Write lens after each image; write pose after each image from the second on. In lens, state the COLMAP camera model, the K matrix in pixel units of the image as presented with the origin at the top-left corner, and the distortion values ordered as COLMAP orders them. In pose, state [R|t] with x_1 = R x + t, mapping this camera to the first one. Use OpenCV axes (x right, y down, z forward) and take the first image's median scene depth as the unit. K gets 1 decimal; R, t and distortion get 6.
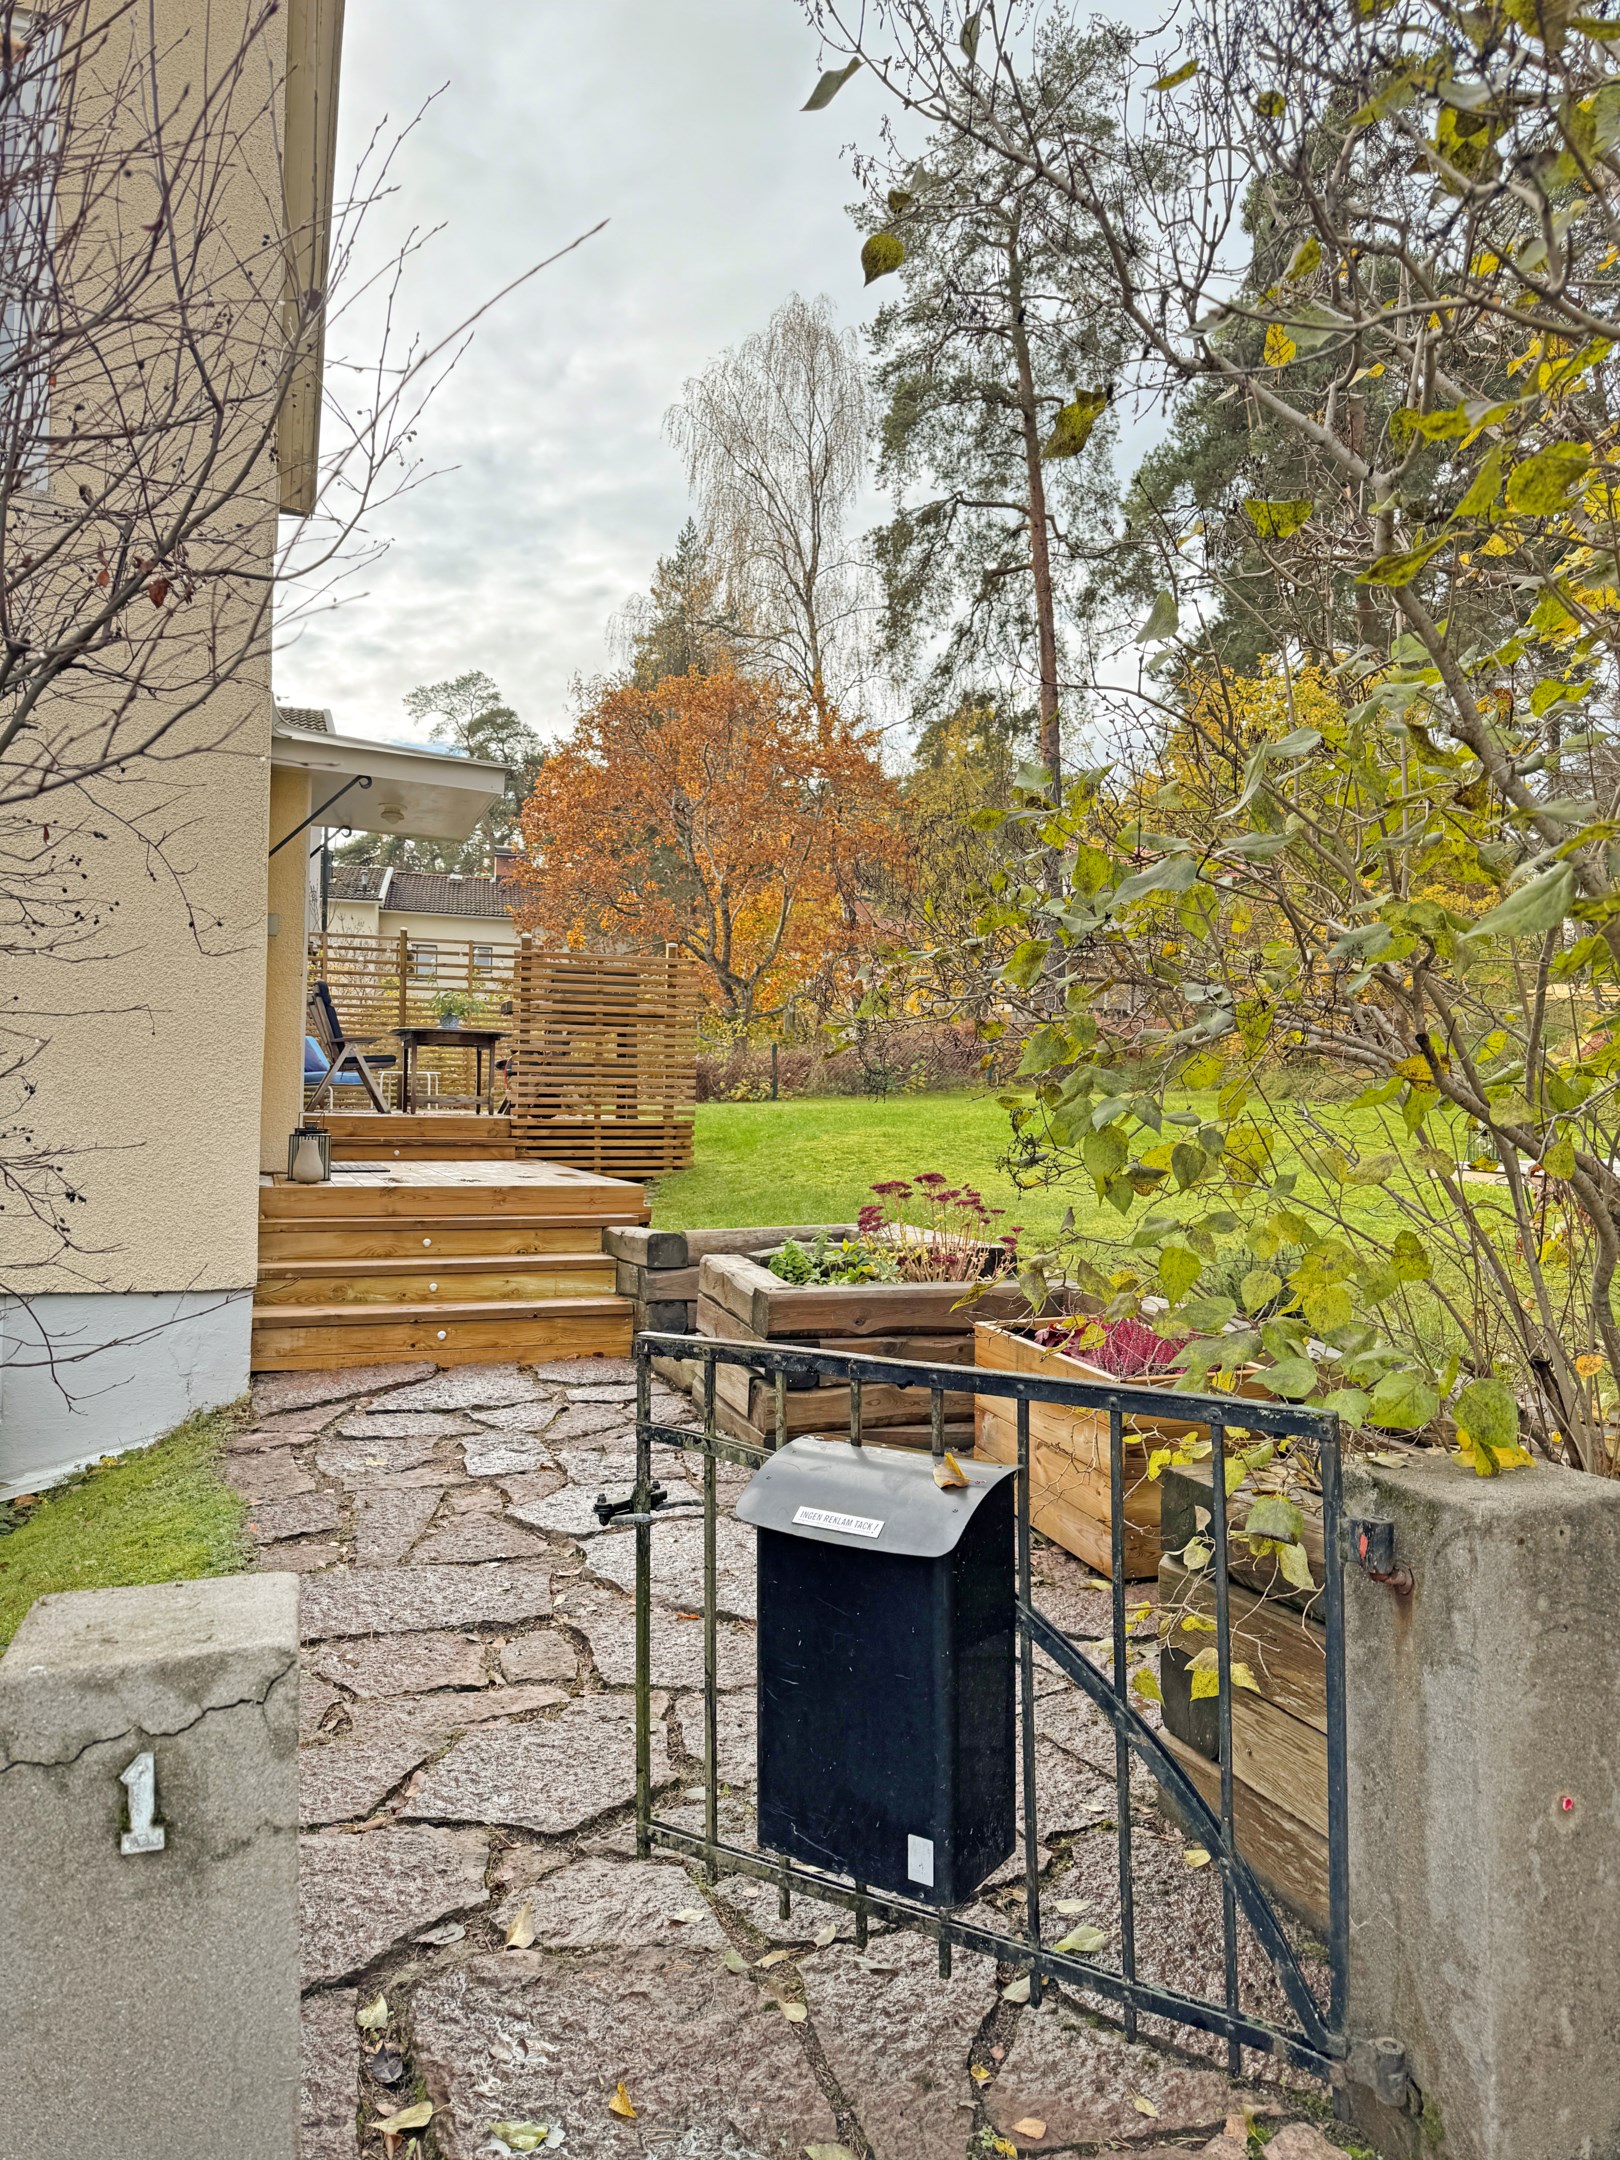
lens RADIAL K [[1525.2, 0, 810.0], [0, 1525.2, 1080.0], [0, 0, 1]] dist [0.075368, -0.092385]
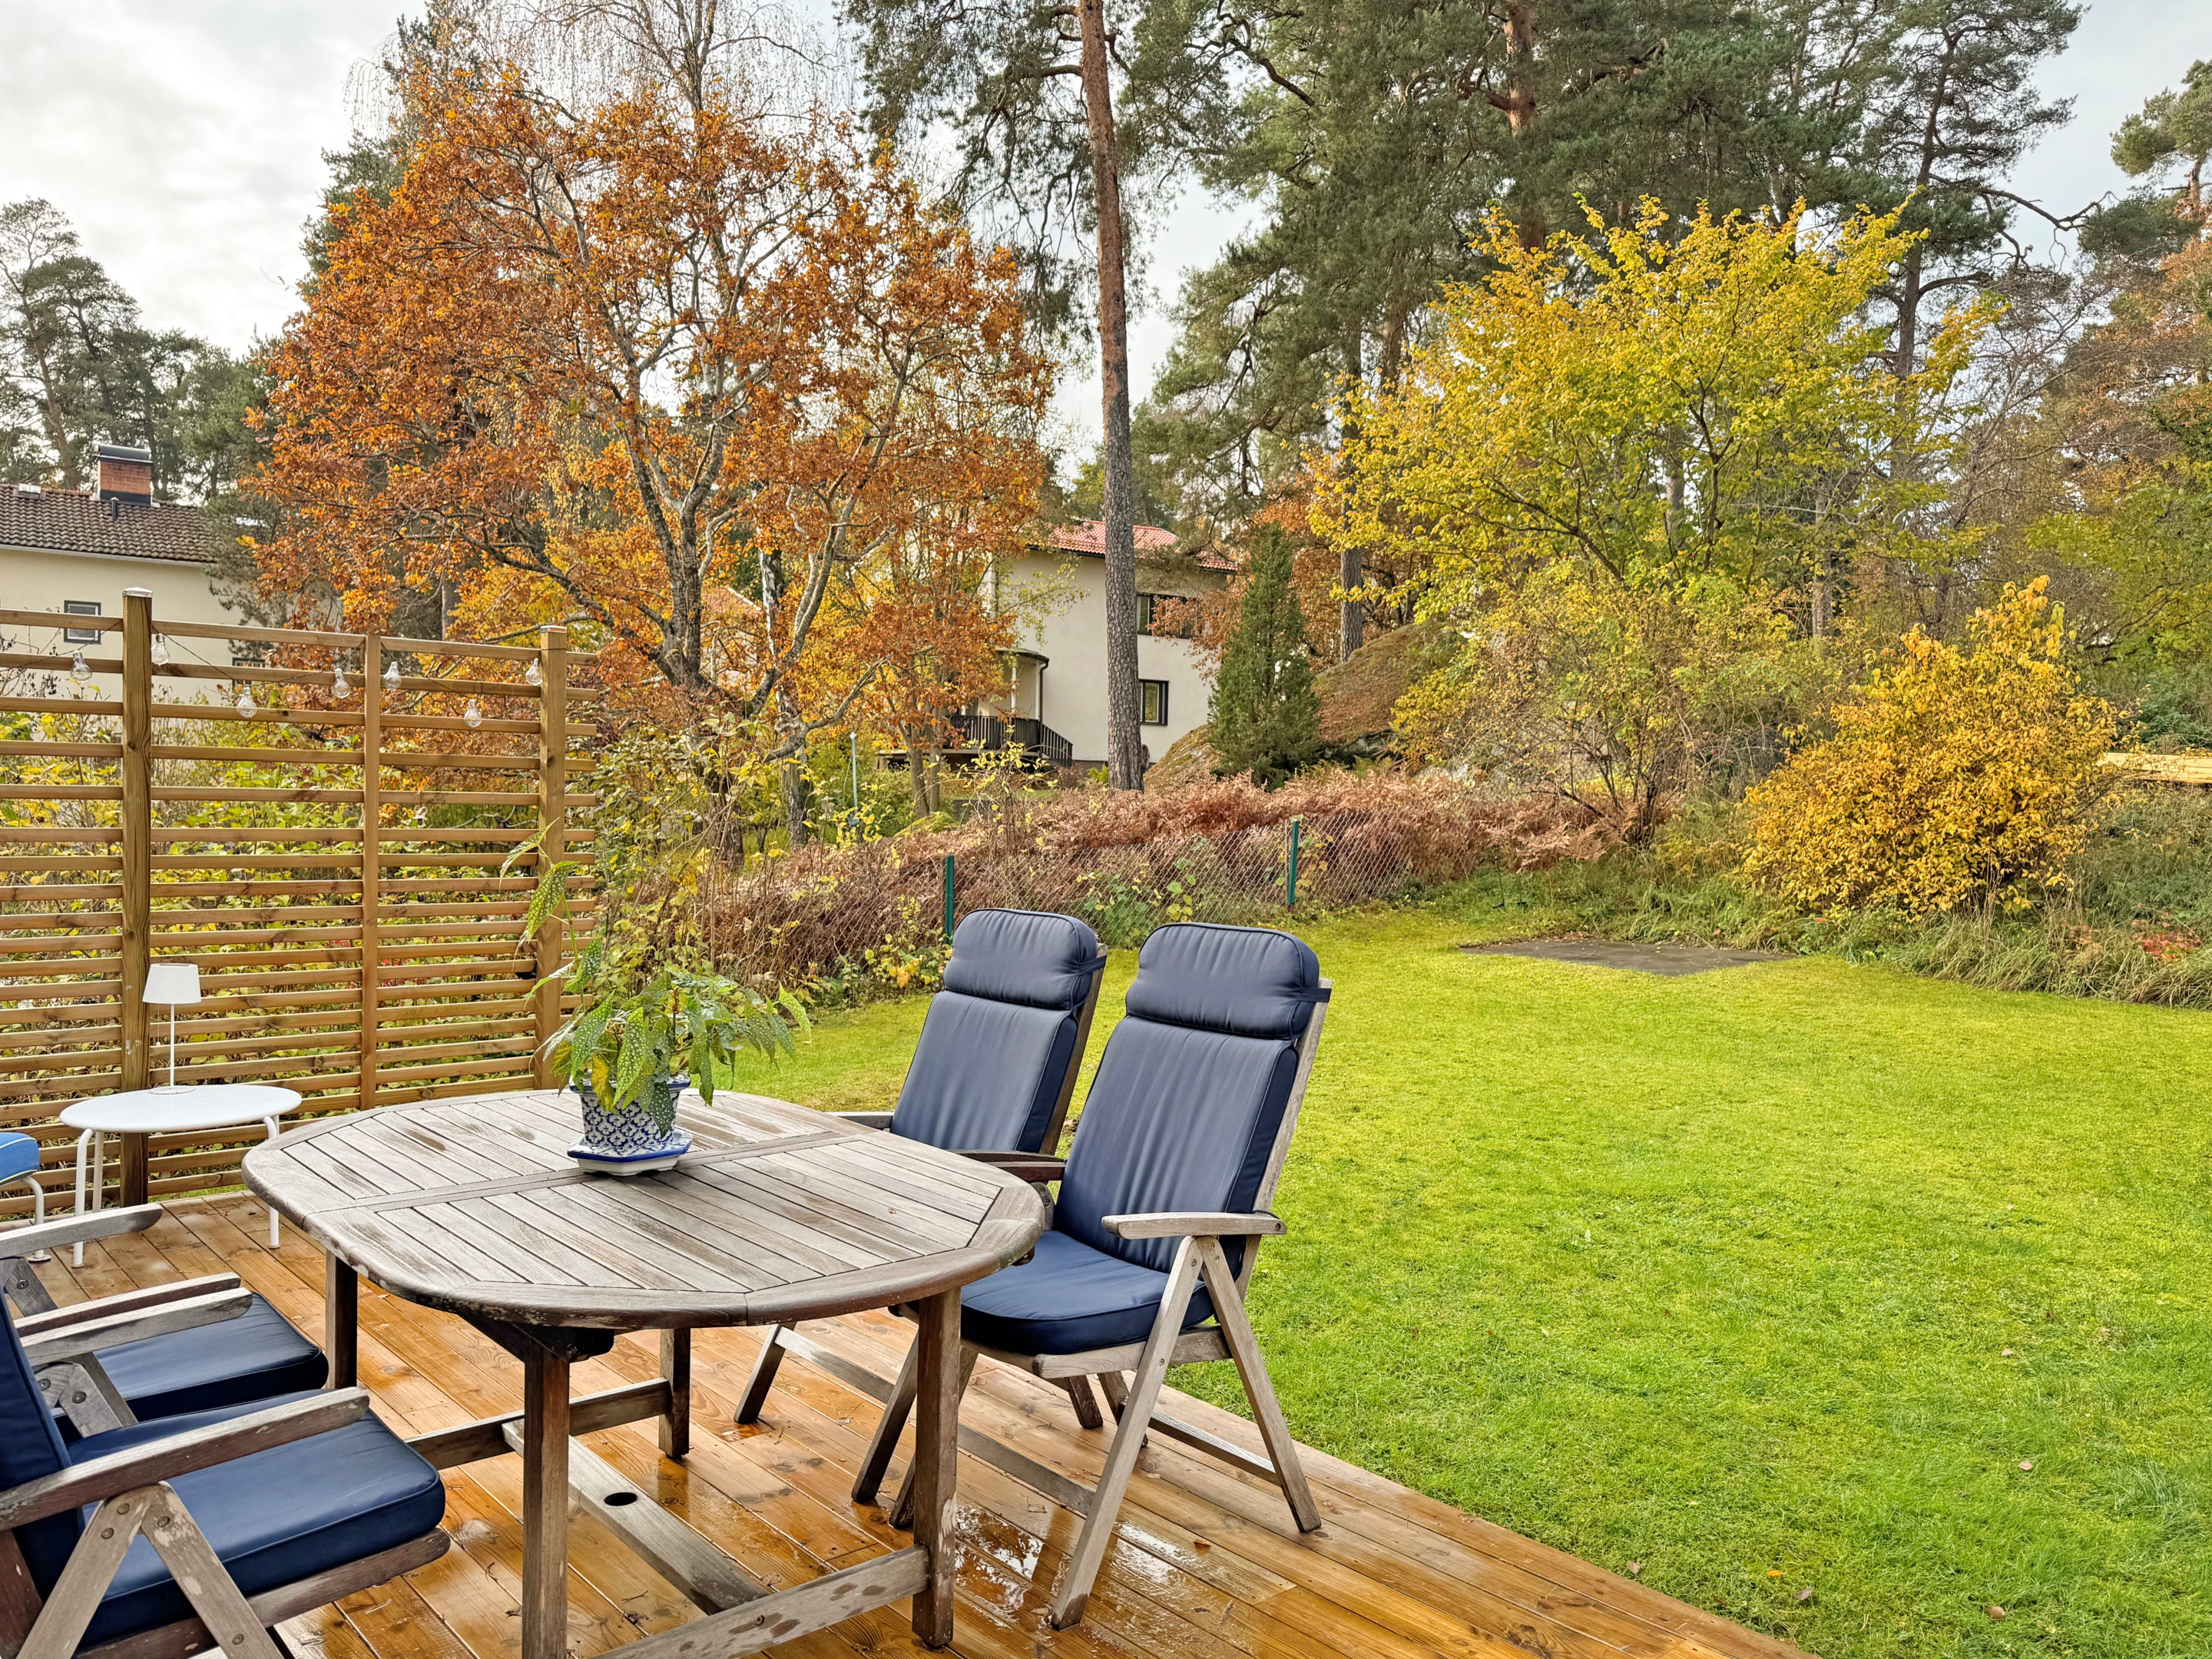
lens RADIAL K [[1634.3, 0, 1100.4], [0, 1634.3, 834.6], [0, 0, 1]] dist [0.070689, -0.082373]
pose [[0.932625, -0.003295, 0.360833, -0.094589], [-0.009761, 0.999362, 0.034354, -0.024115], [-0.360716, -0.035562, 0.931998, 0.283105]]
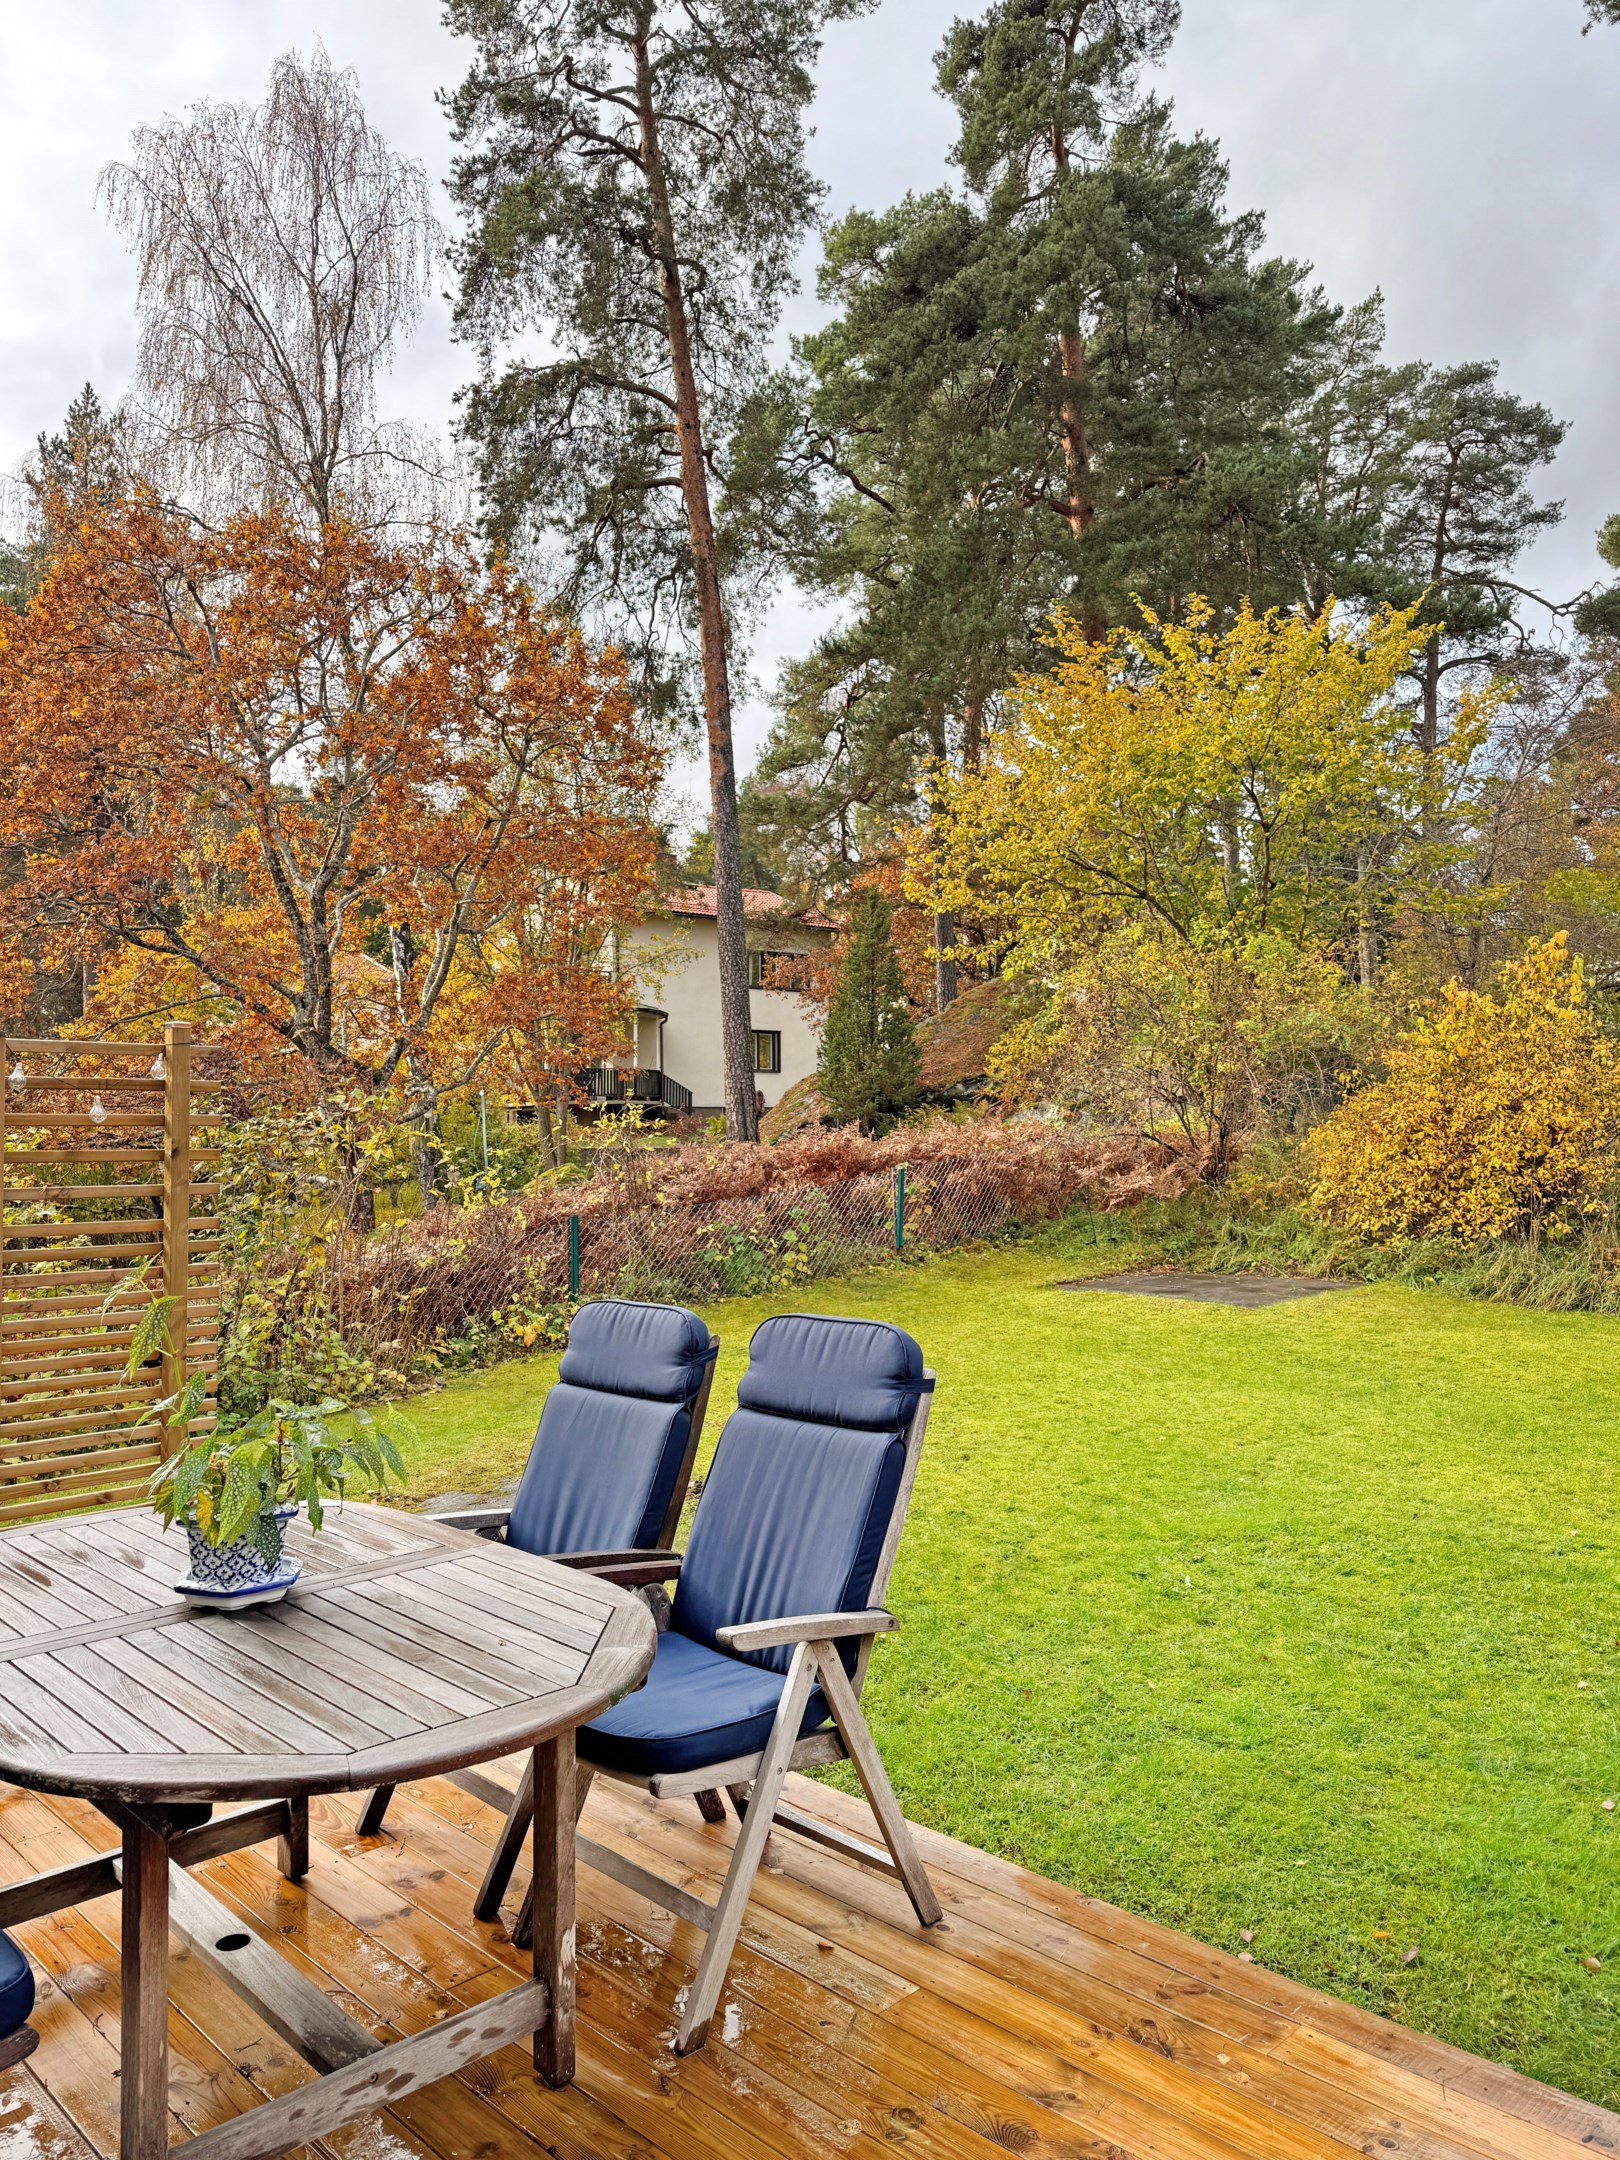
lens RADIAL K [[1525.2, 0, 810.0], [0, 1525.2, 1080.0], [0, 0, 1]] dist [0.075368, -0.092385]
pose [[0.909591, -0.006961, 0.415447, -0.091647], [0.019126, 0.999501, -0.025127, -0.029884], [-0.415065, 0.030801, 0.909270, 0.286829]]
